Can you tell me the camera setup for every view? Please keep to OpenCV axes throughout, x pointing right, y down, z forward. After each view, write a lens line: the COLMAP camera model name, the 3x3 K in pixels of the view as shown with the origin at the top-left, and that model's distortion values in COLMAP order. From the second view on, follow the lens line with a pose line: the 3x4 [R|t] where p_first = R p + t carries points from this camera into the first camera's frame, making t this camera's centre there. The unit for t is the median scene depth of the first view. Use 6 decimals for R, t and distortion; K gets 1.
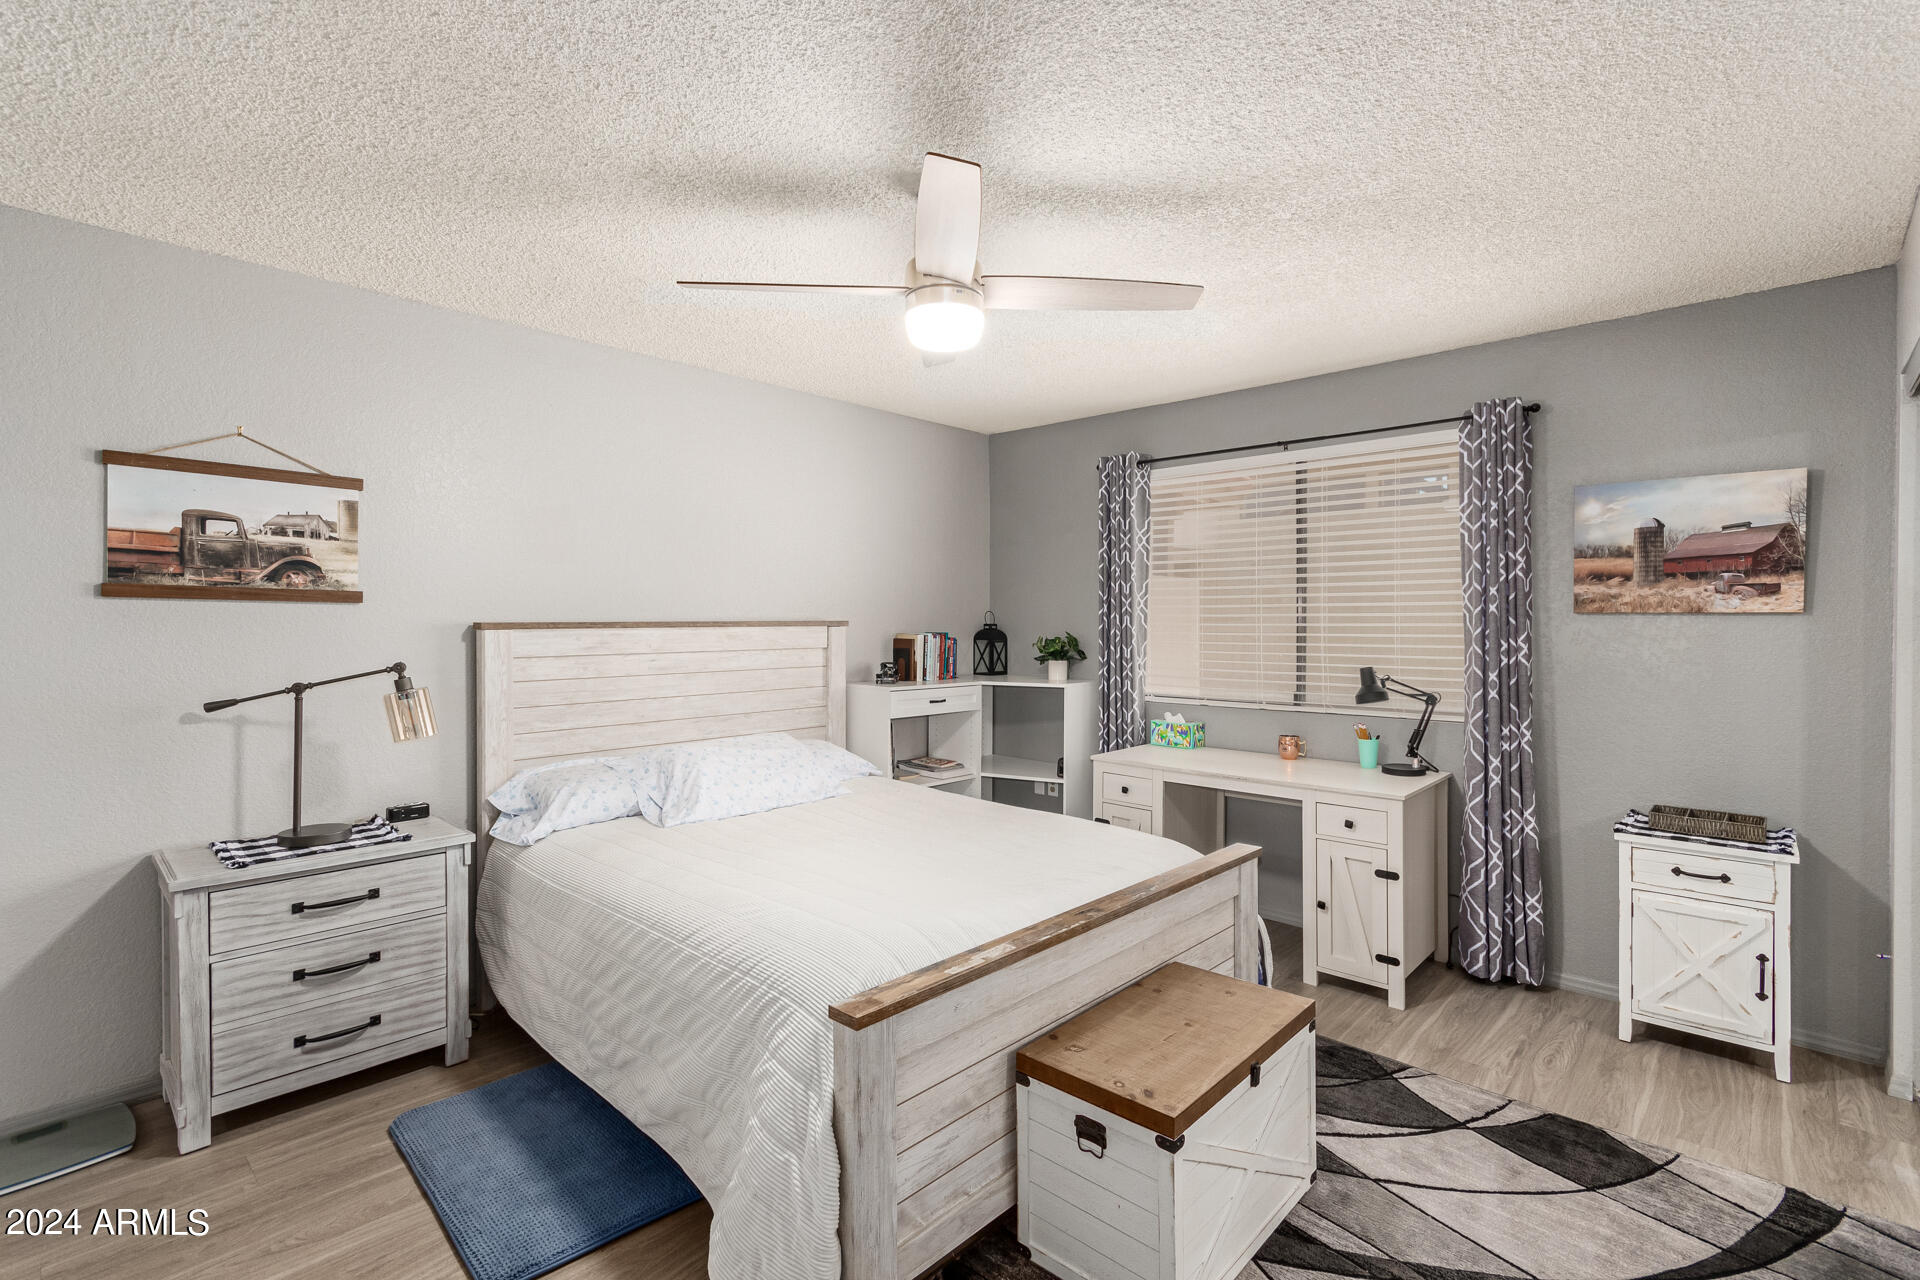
lens RADIAL K [[882.4, 0, 964.9], [0, 882.4, 631.8], [0, 0, 1]] dist [0.008489, 0.000353]
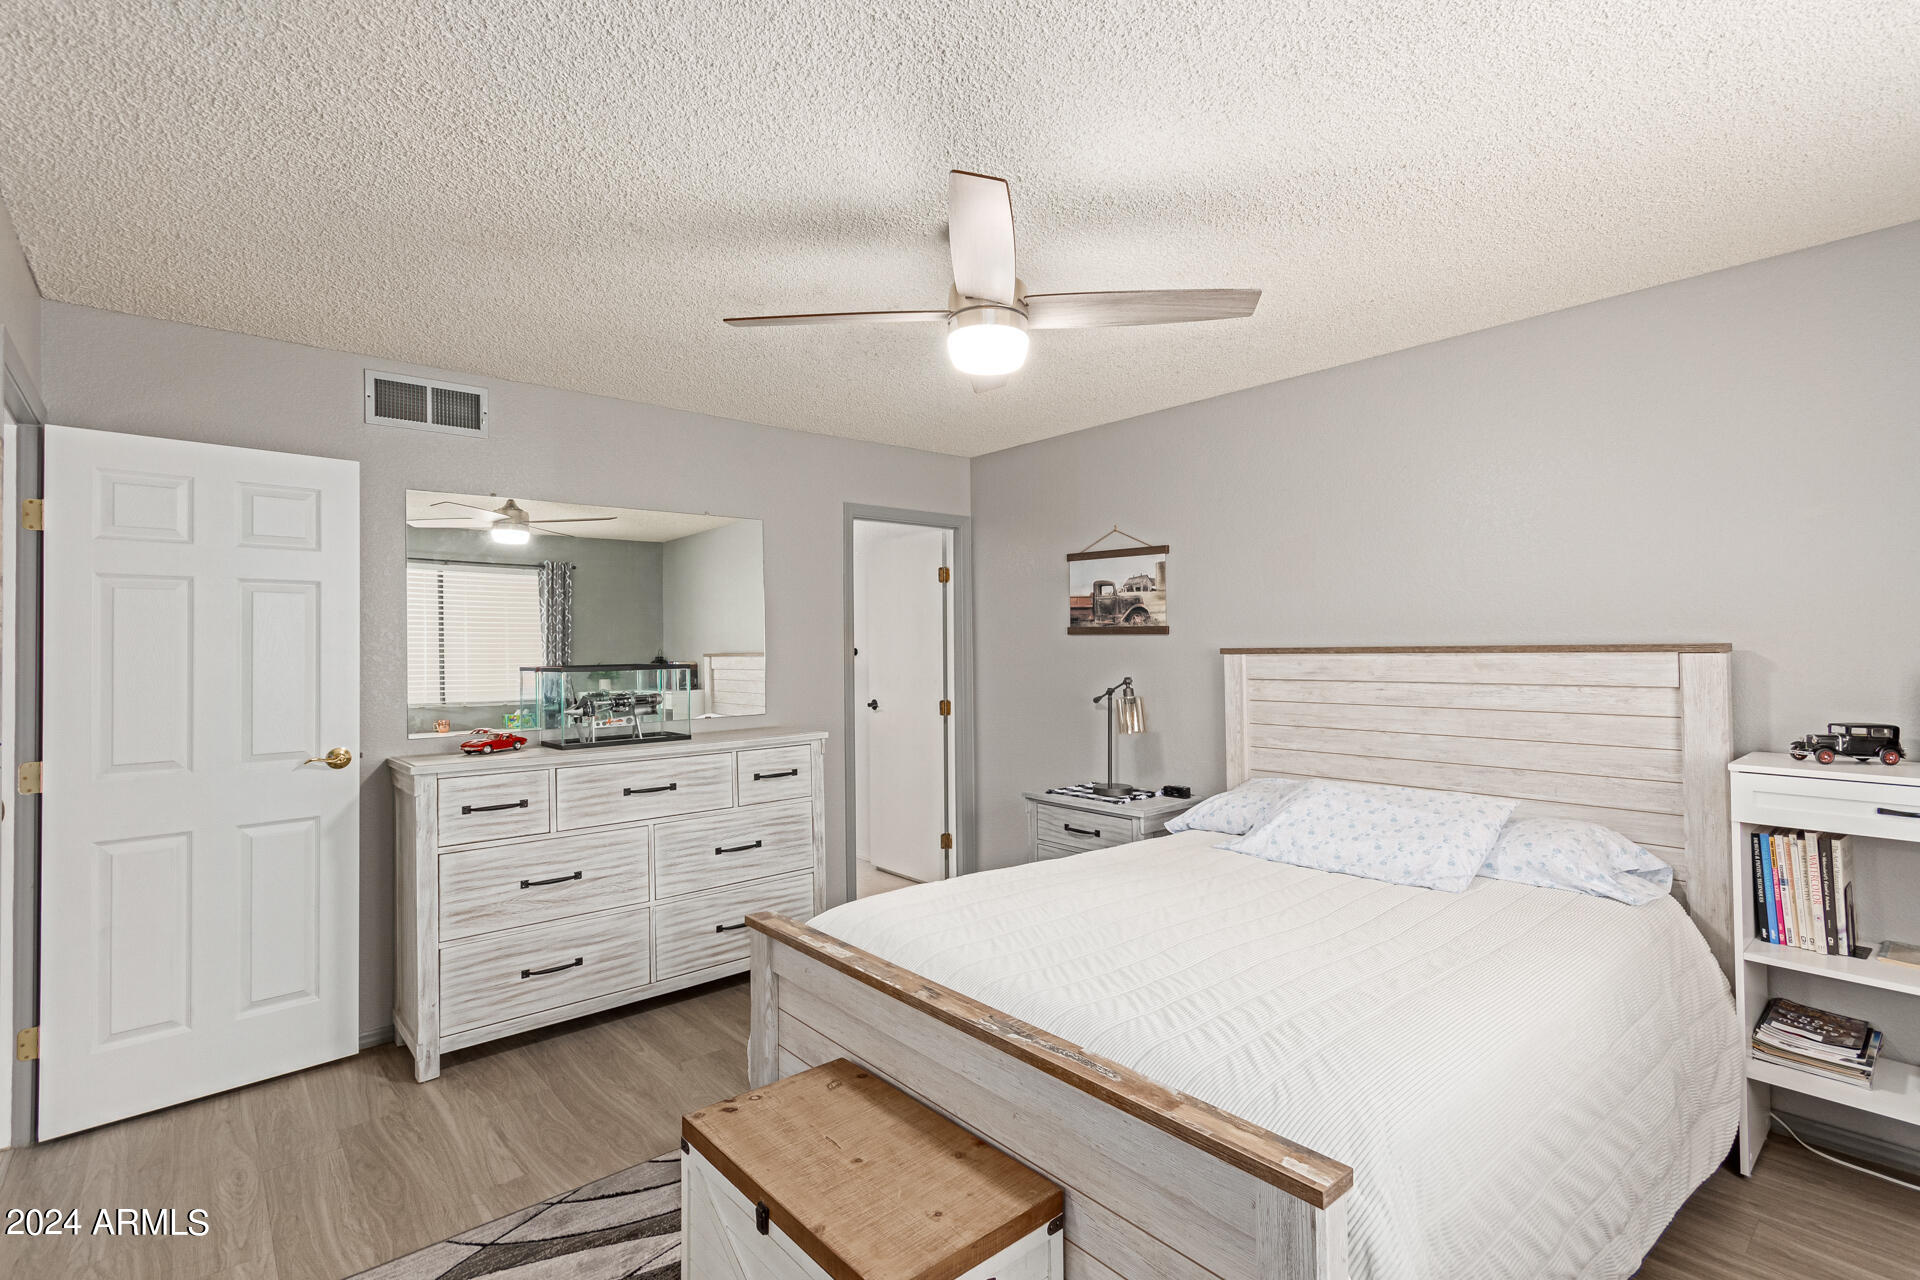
lens RADIAL K [[882.4, 0, 964.9], [0, 882.4, 631.8], [0, 0, 1]] dist [0.008489, 0.000353]
pose [[-0.091450, -0.017243, -0.995660, 0.751300], [-0.004586, 0.999847, -0.016894, -0.012018], [0.995799, 0.003021, -0.091515, 0.841406]]
